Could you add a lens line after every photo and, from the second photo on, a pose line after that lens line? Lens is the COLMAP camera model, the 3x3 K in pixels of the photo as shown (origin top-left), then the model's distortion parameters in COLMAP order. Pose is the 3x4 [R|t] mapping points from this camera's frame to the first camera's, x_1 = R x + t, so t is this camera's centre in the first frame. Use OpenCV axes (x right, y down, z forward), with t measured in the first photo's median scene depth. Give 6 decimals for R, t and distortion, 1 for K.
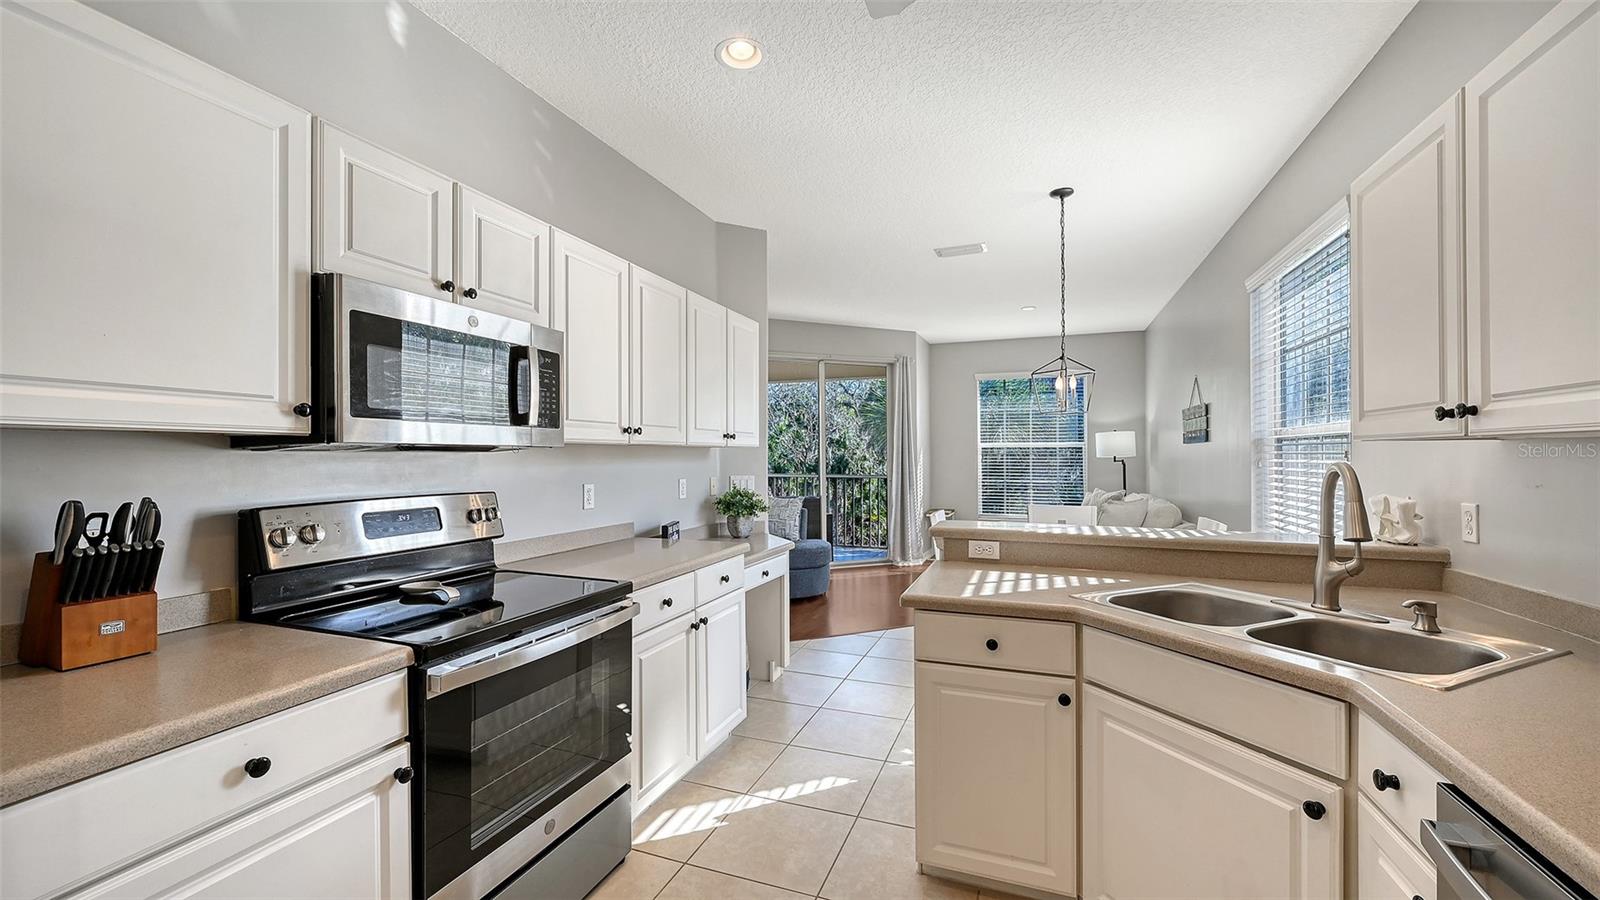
lens RADIAL K [[636.9, 0, 807.4], [0, 636.9, 451.3], [0, 0, 1]] dist [-0.000483, -0.000393]
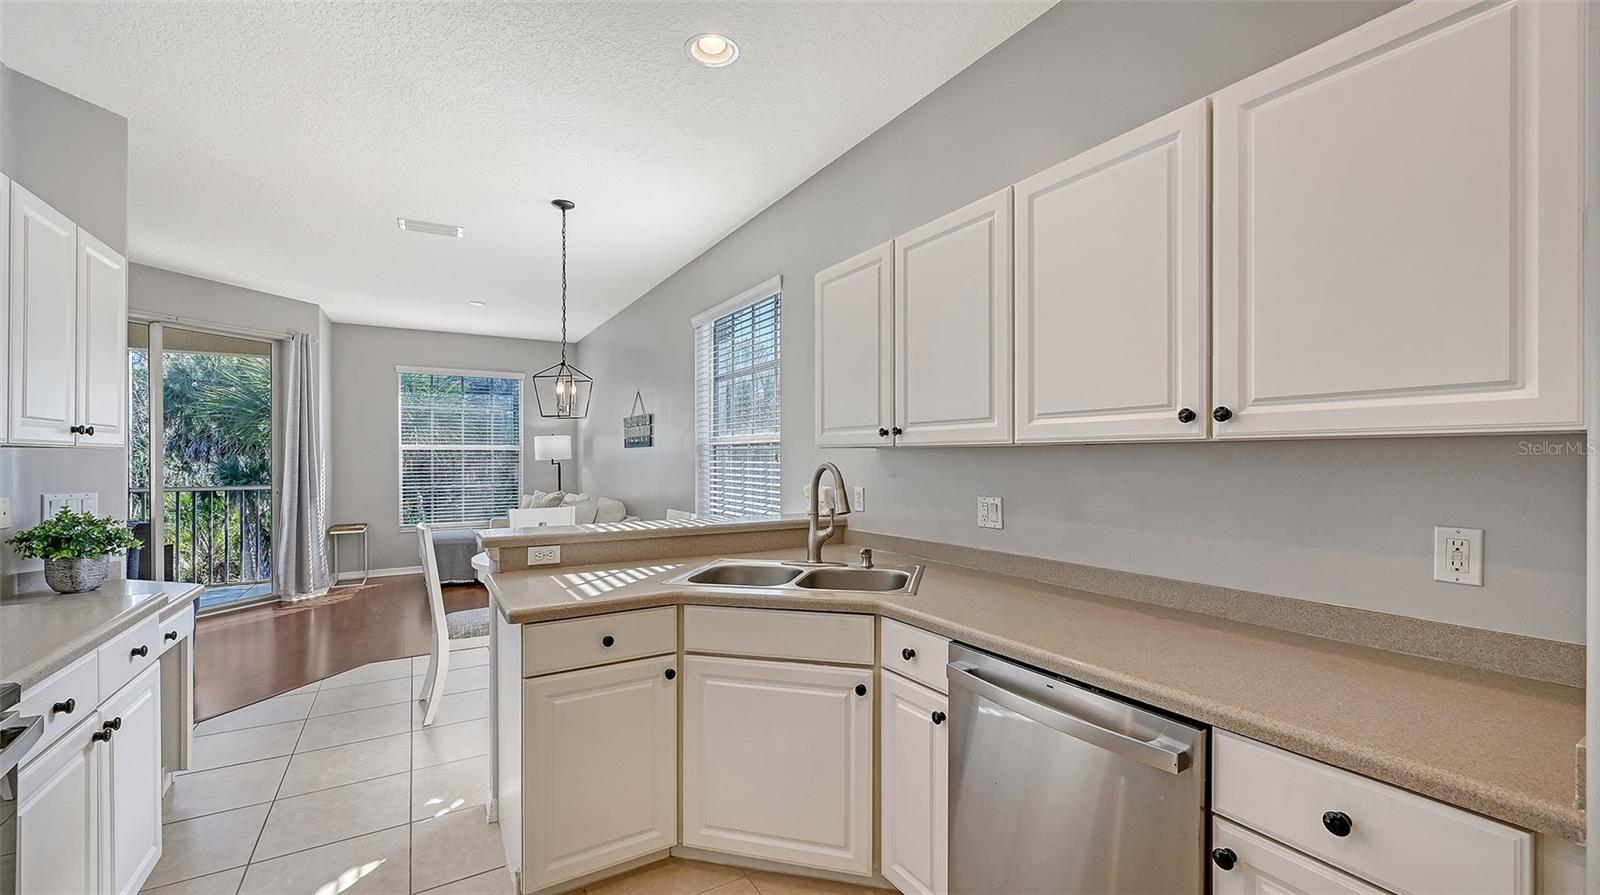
lens RADIAL K [[636.9, 0, 804.2], [0, 636.9, 452.2], [0, 0, 1]] dist [-0.000483, -0.000393]
pose [[0.621337, 0.003211, 0.783537, -0.147700], [-0.000795, 0.999994, -0.003467, -0.000626], [-0.783543, 0.001531, 0.621336, 0.046963]]
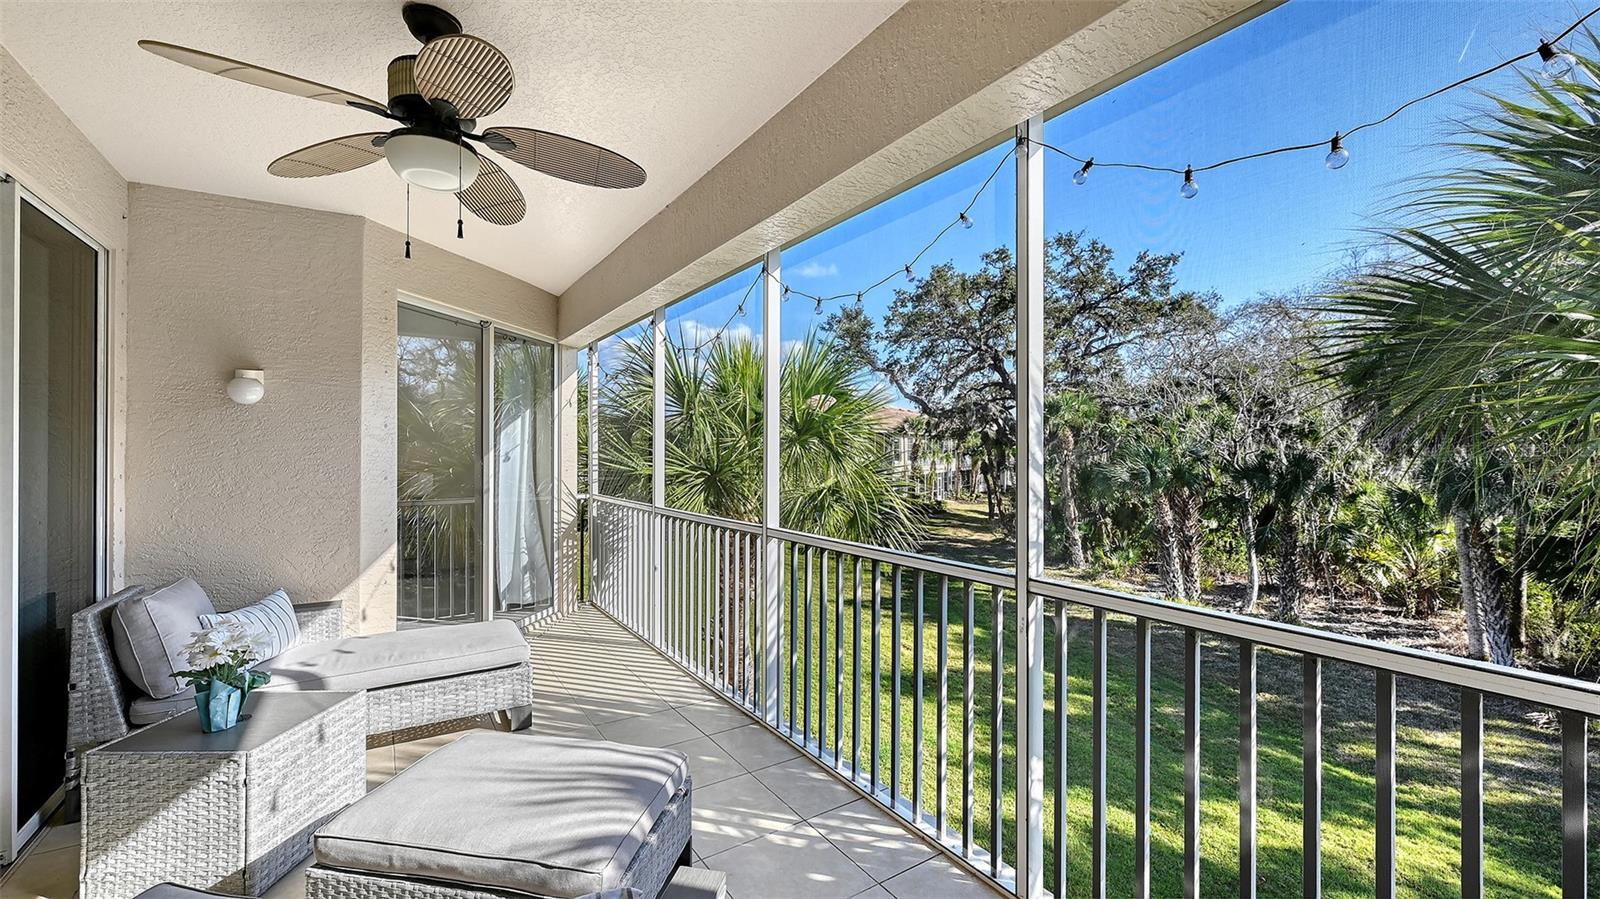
lens RADIAL K [[636.9, 0, 791.5], [0, 636.9, 451.4], [0, 0, 1]] dist [-0.000483, -0.000393]
pose [[0.801891, 0.000256, -0.597471, 0.189848], [0.006465, 0.999938, 0.009105, -0.022085], [0.597436, -0.011164, 0.801839, 1.675682]]
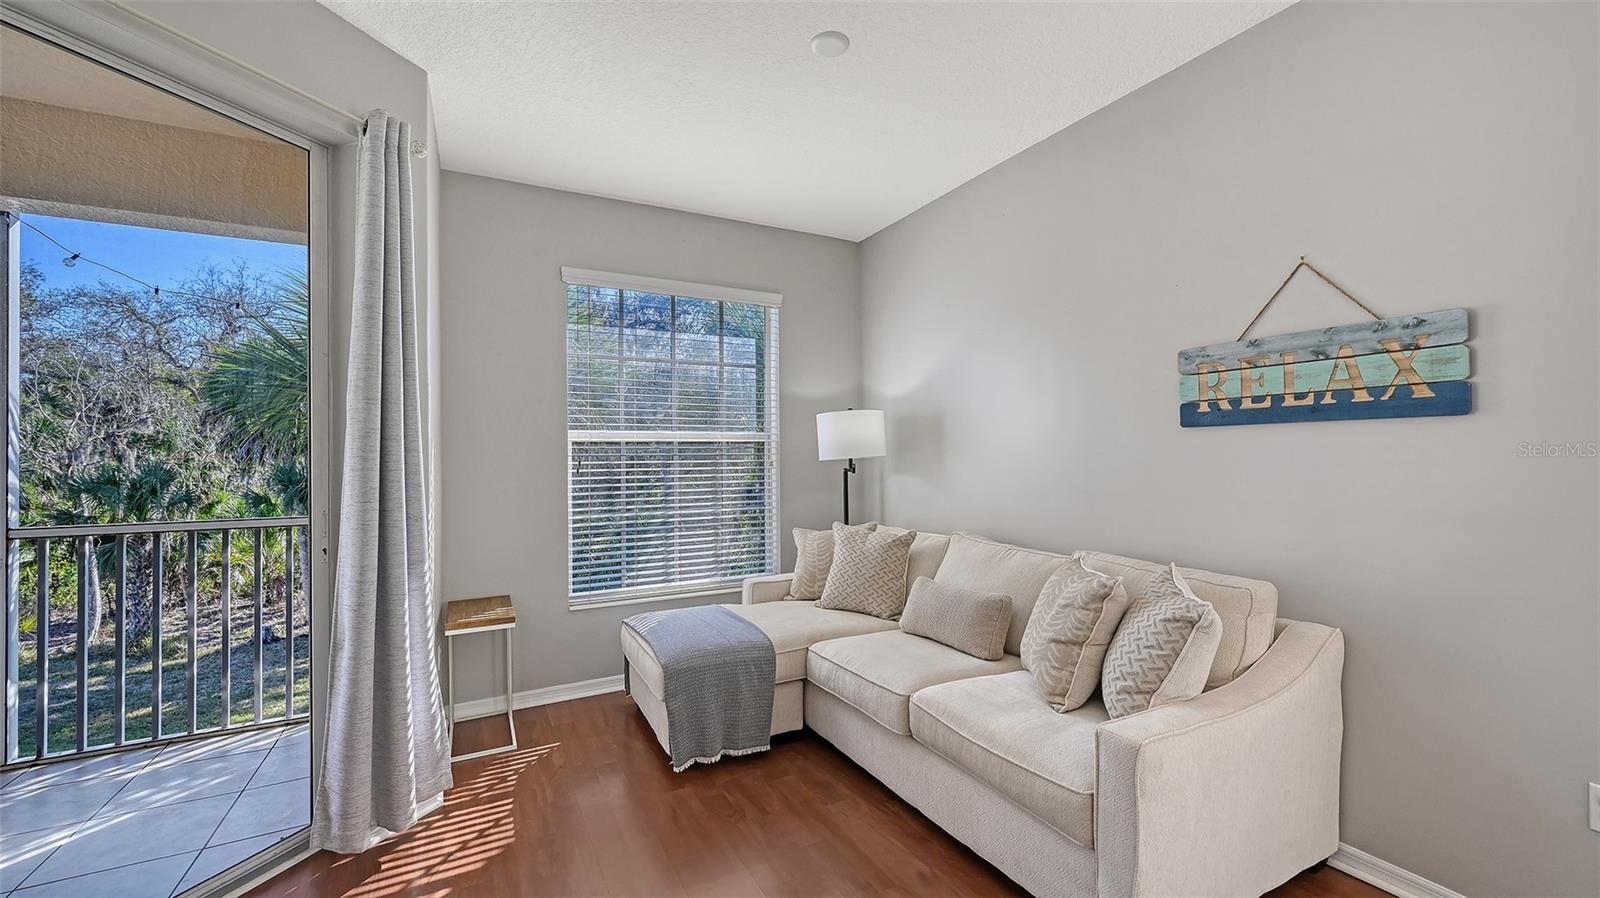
lens RADIAL K [[636.9, 0, 799.9], [0, 636.9, 445.0], [0, 0, 1]] dist [-0.000483, -0.000393]
pose [[0.671016, 0.005468, 0.741423, 0.115606], [0.005304, 0.999912, -0.012175, 0.005492], [-0.741424, 0.012102, 0.670928, 1.239515]]
